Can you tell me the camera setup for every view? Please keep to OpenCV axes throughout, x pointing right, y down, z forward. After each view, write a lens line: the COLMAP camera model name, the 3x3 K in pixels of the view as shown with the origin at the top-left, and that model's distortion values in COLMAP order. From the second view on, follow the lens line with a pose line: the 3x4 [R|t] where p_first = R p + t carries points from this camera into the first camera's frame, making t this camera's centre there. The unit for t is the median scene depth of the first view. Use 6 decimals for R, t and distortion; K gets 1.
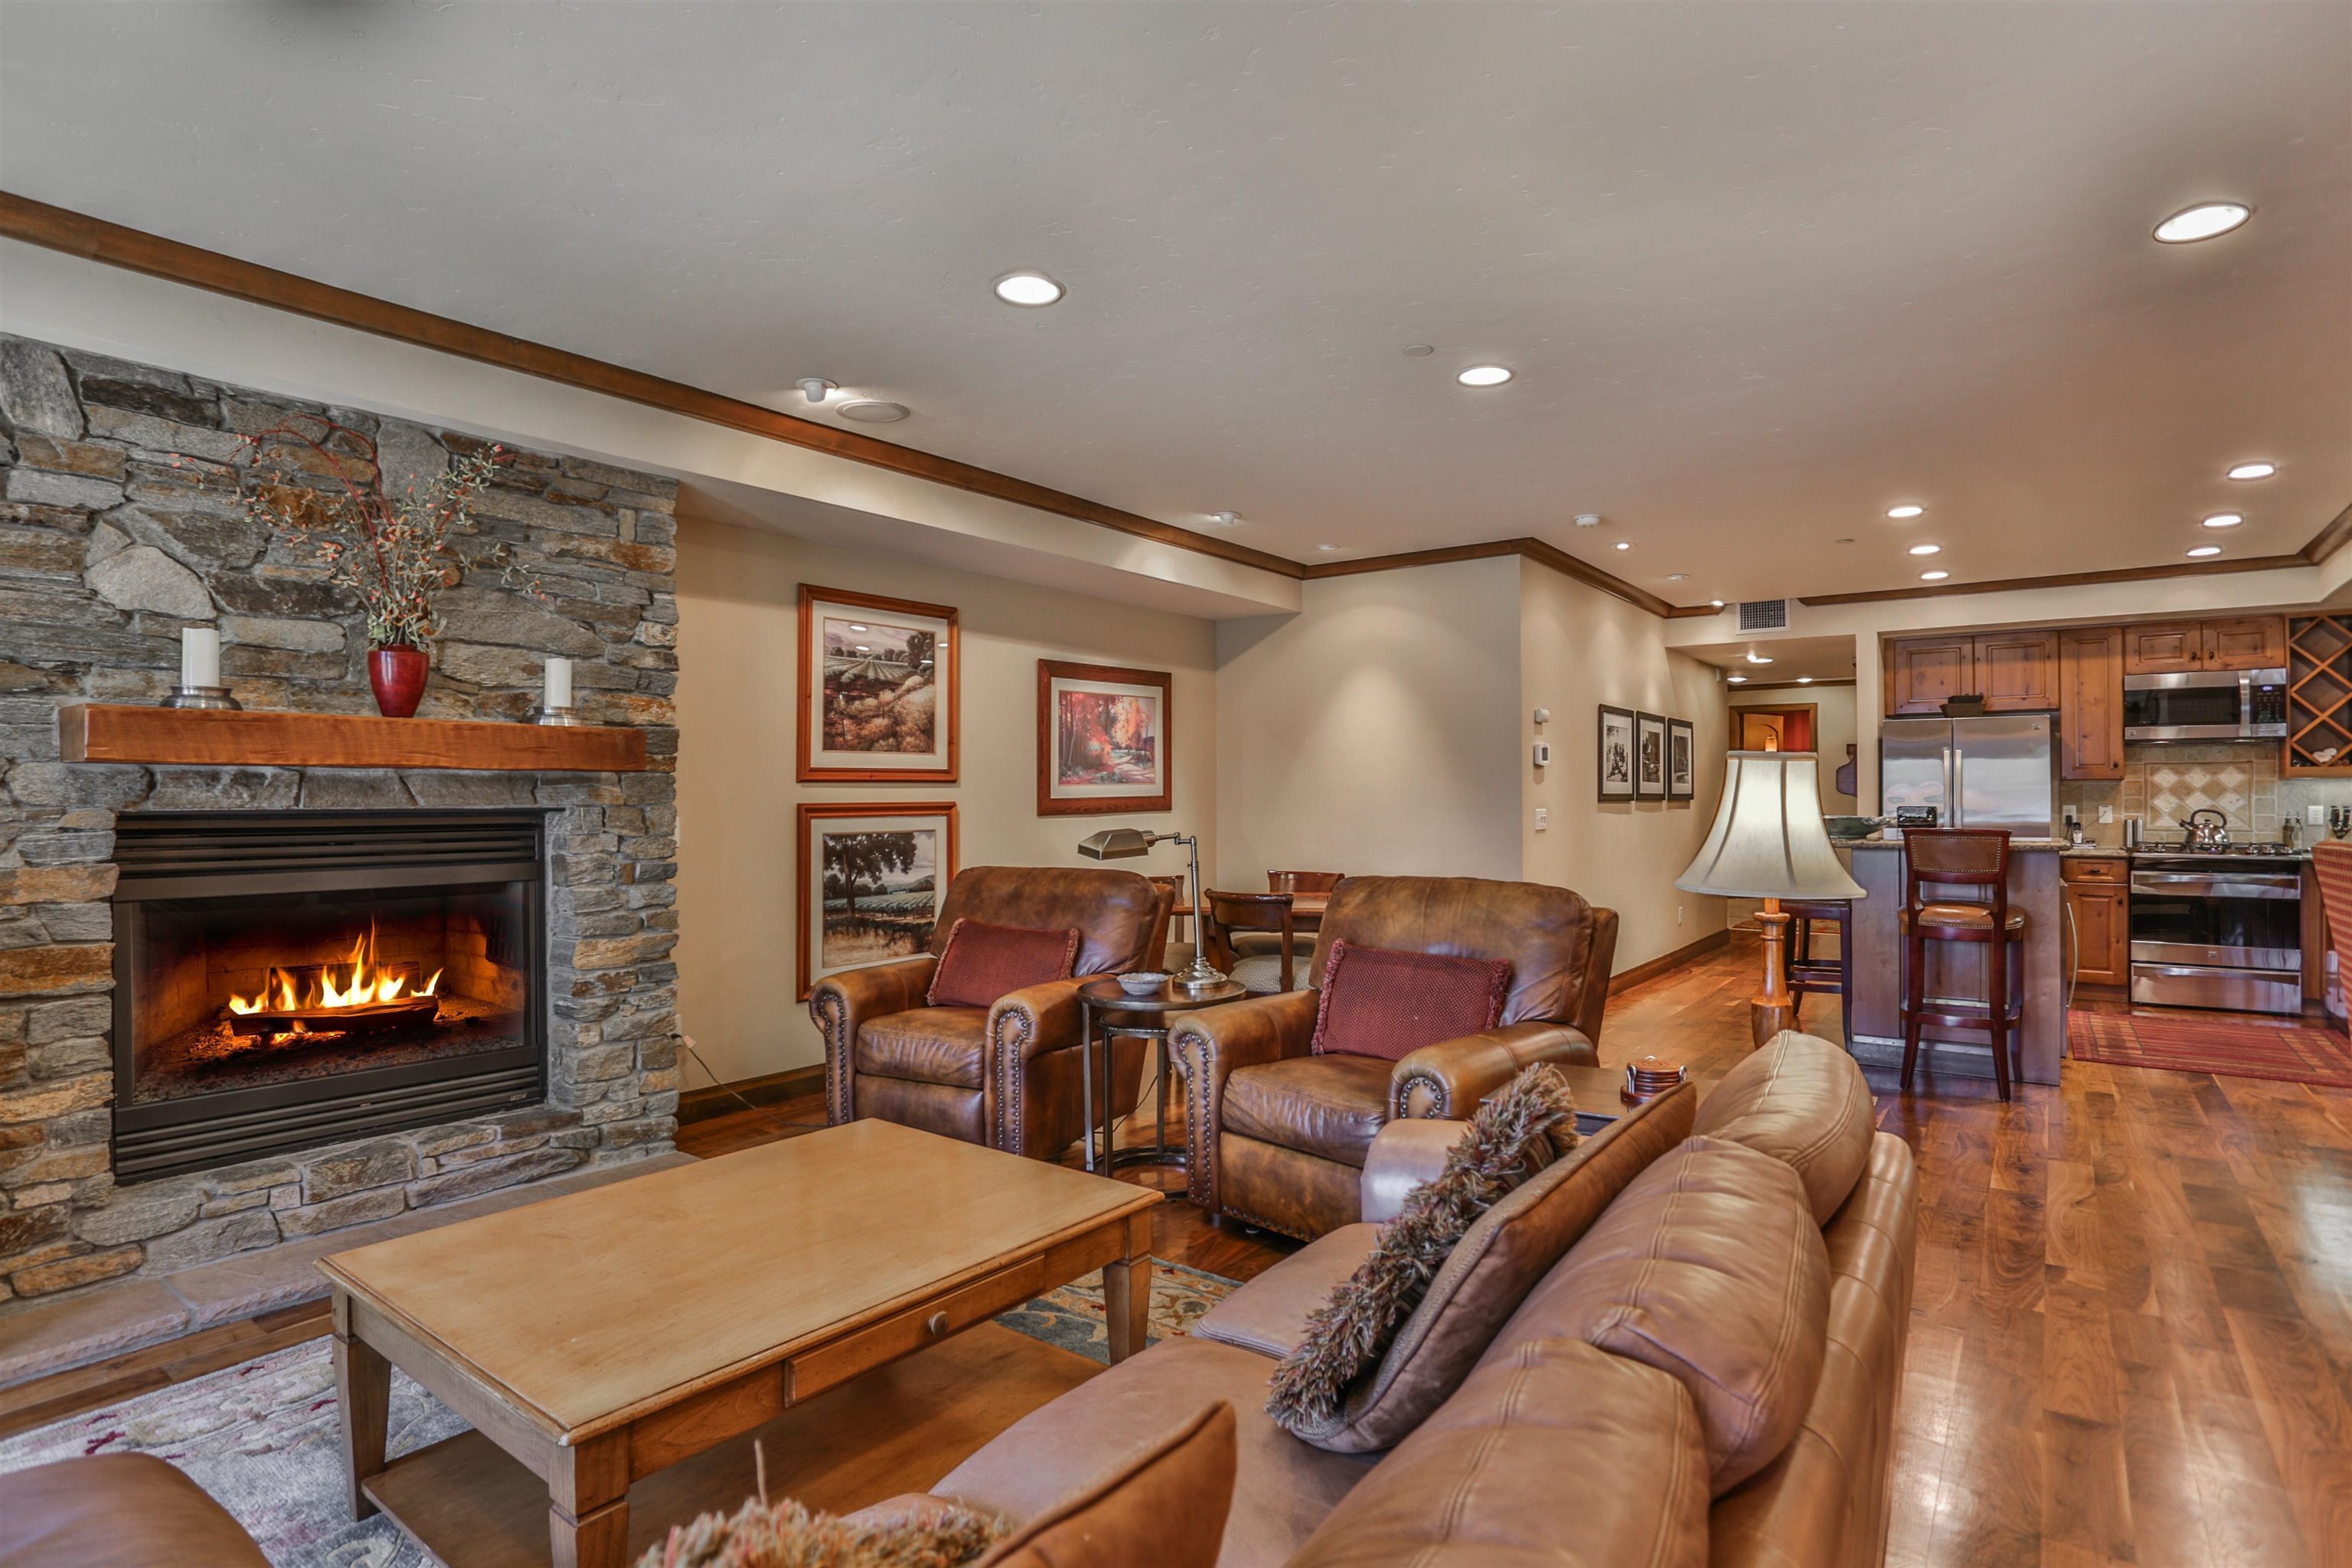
lens RADIAL K [[1187.3, 0, 1149.8], [0, 1187.3, 792.3], [0, 0, 1]] dist [-0.076805, 0.027288]
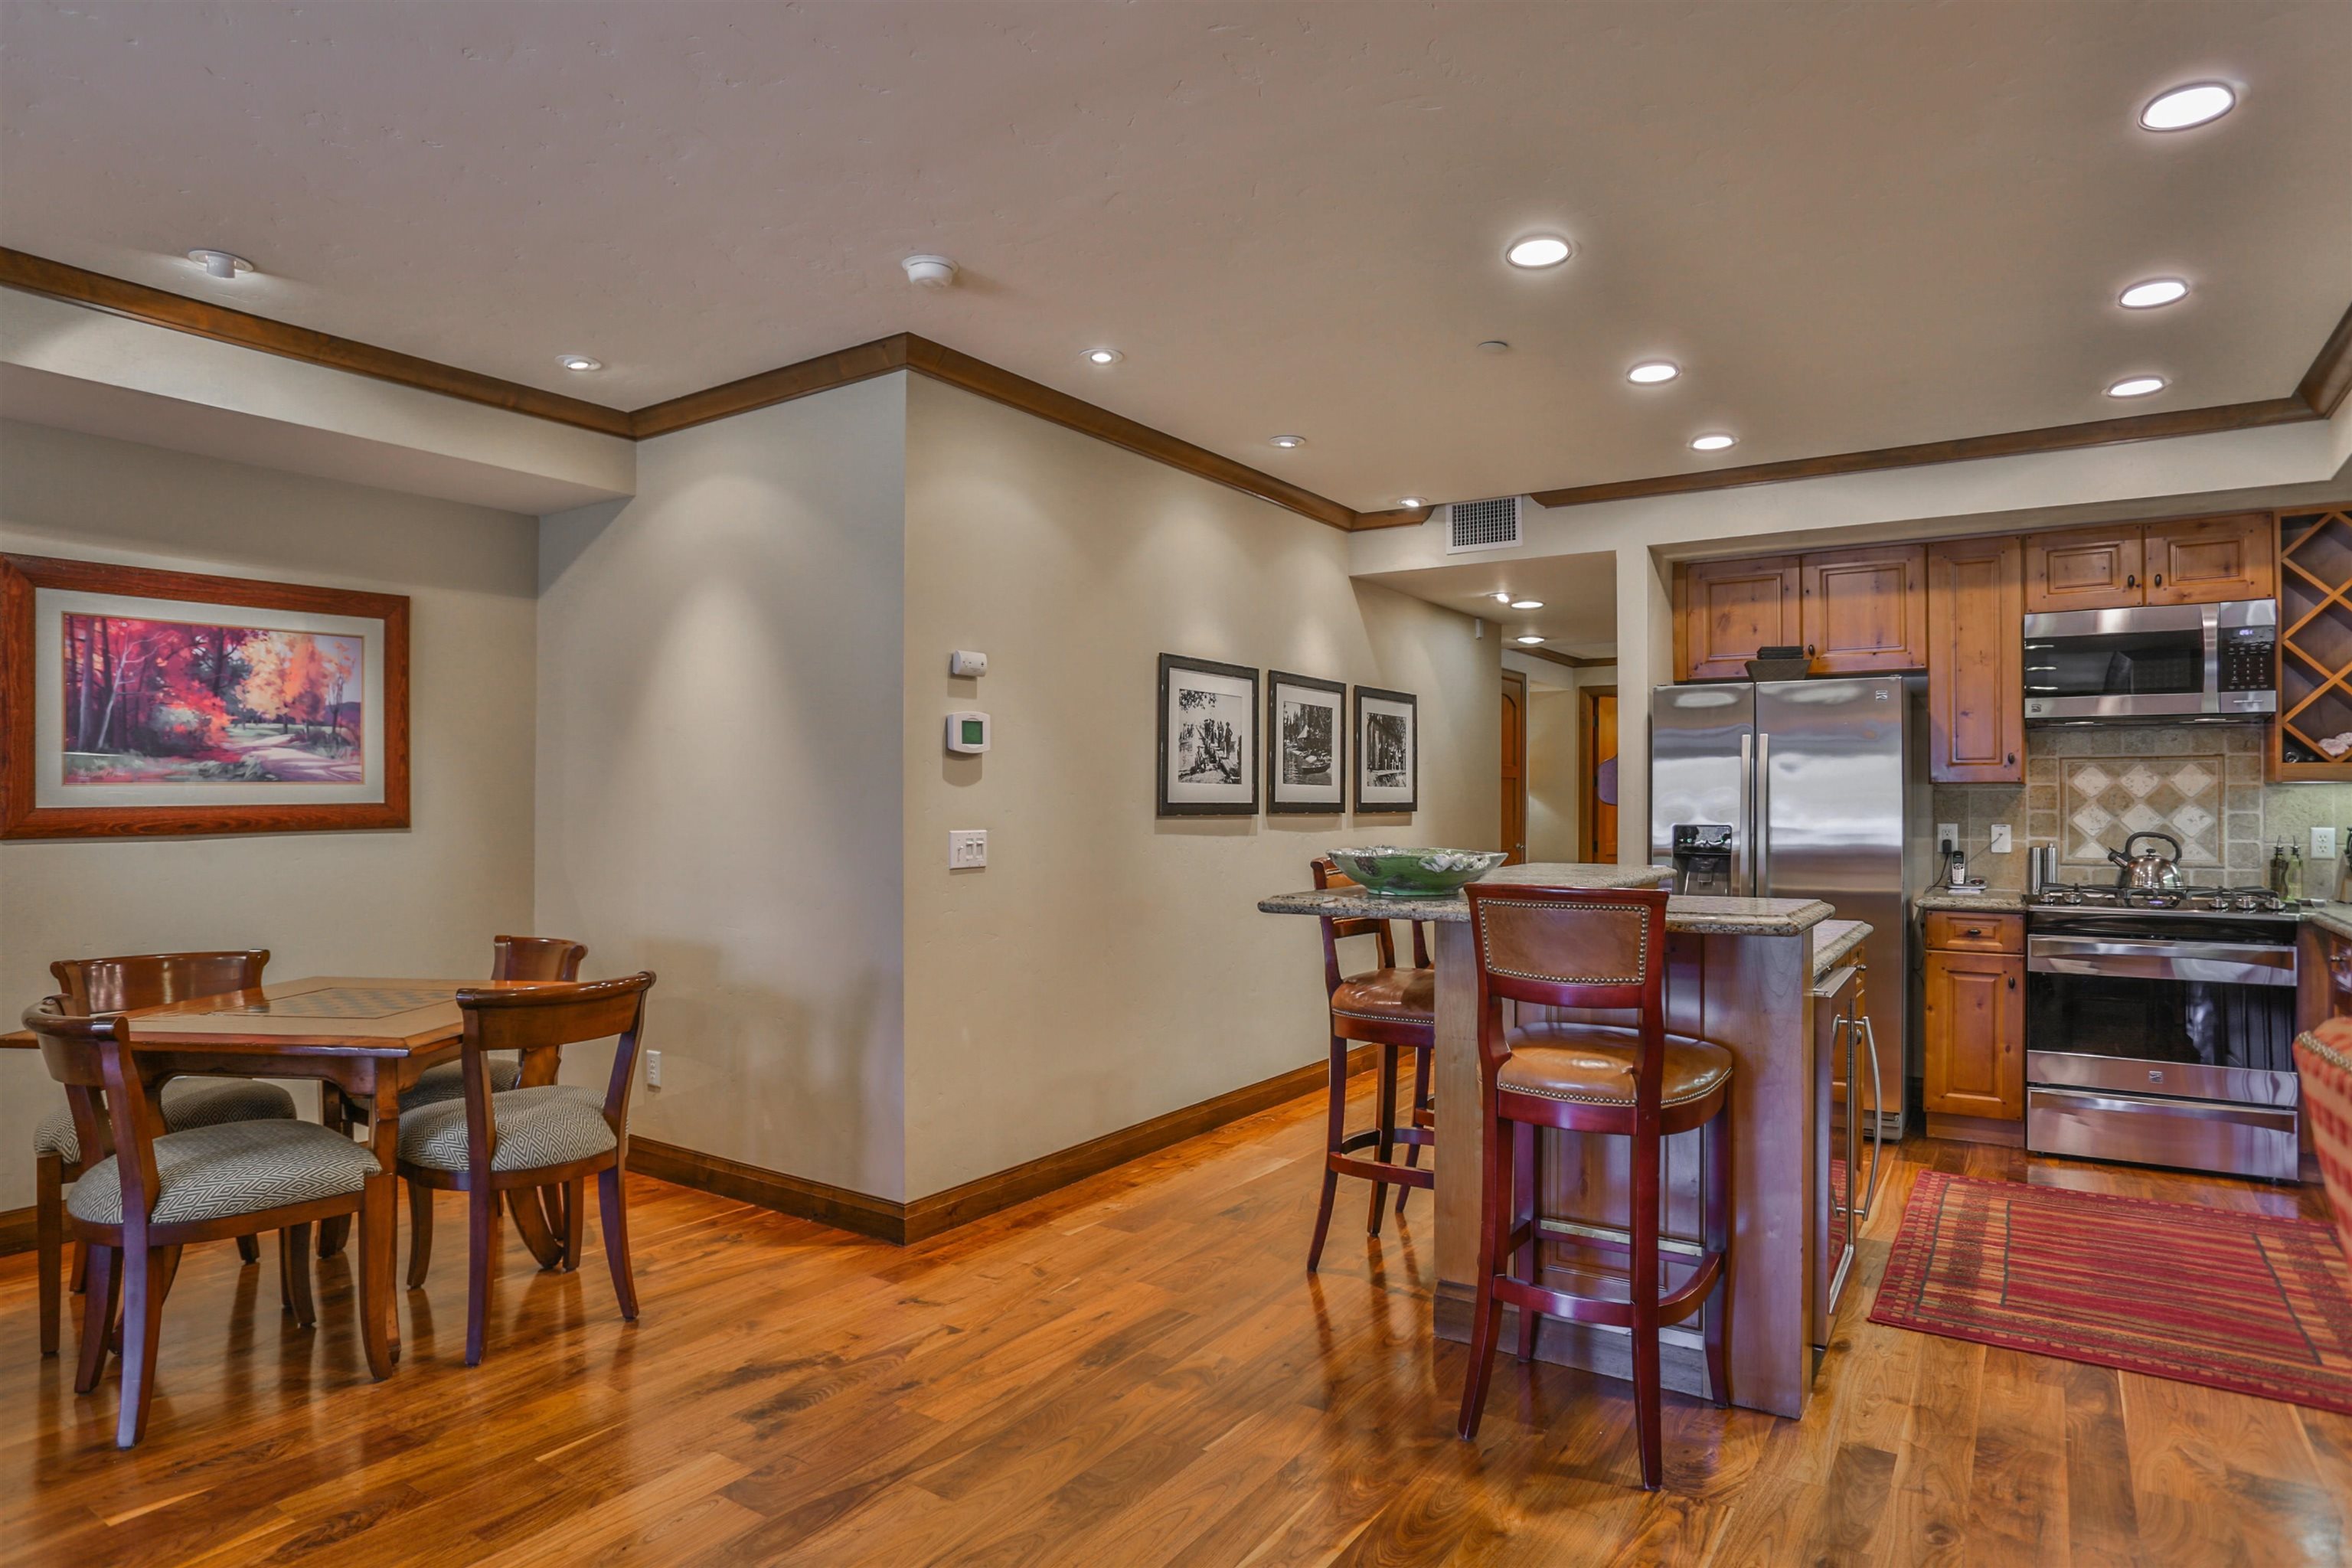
lens RADIAL K [[1312.5, 0, 1165.3], [0, 1312.5, 792.4], [0, 0, 1]] dist [-0.068861, 0.036098]
pose [[0.998137, 0.004094, 0.060867, 0.358220], [-0.003910, 0.999987, -0.003145, -0.002171], [-0.060880, 0.002901, 0.998141, 0.343037]]
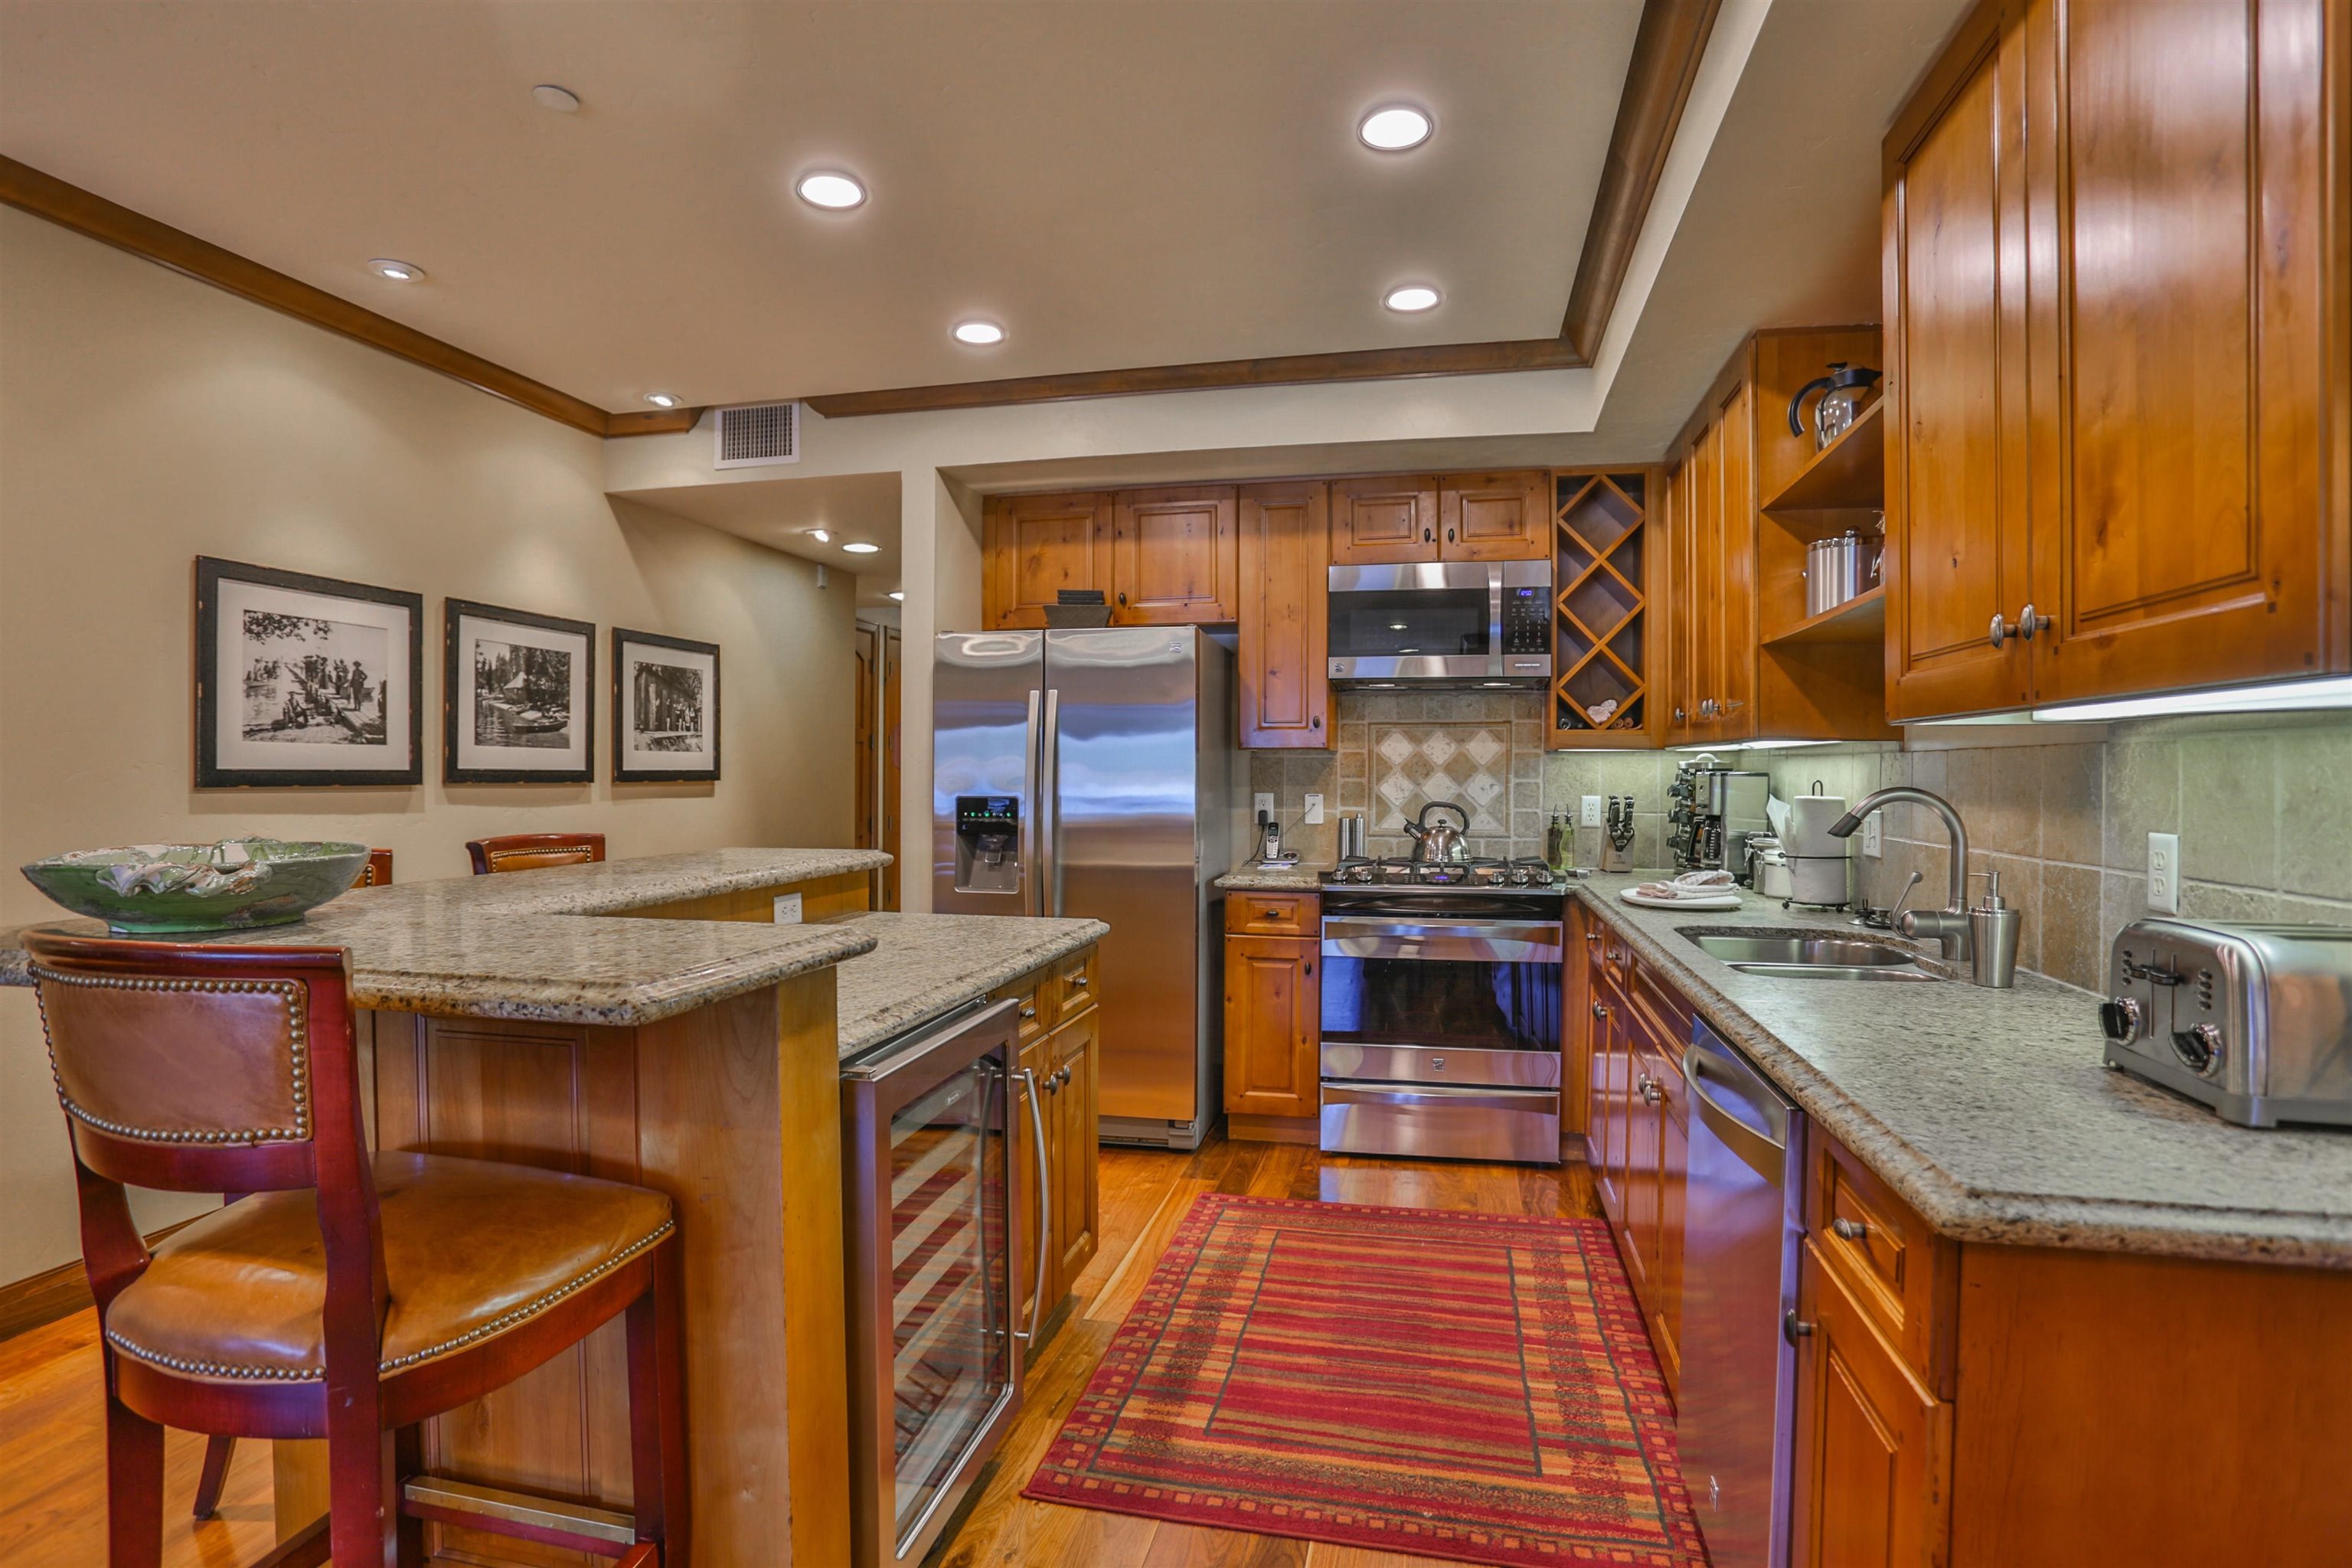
lens RADIAL K [[1187.3, 0, 1149.8], [0, 1187.3, 792.3], [0, 0, 1]] dist [-0.076805, 0.027288]
pose [[0.914183, -0.002740, 0.405293, 0.547998], [-0.005682, 0.999792, 0.019576, -0.000762], [-0.405262, -0.020199, 0.913977, 0.505483]]
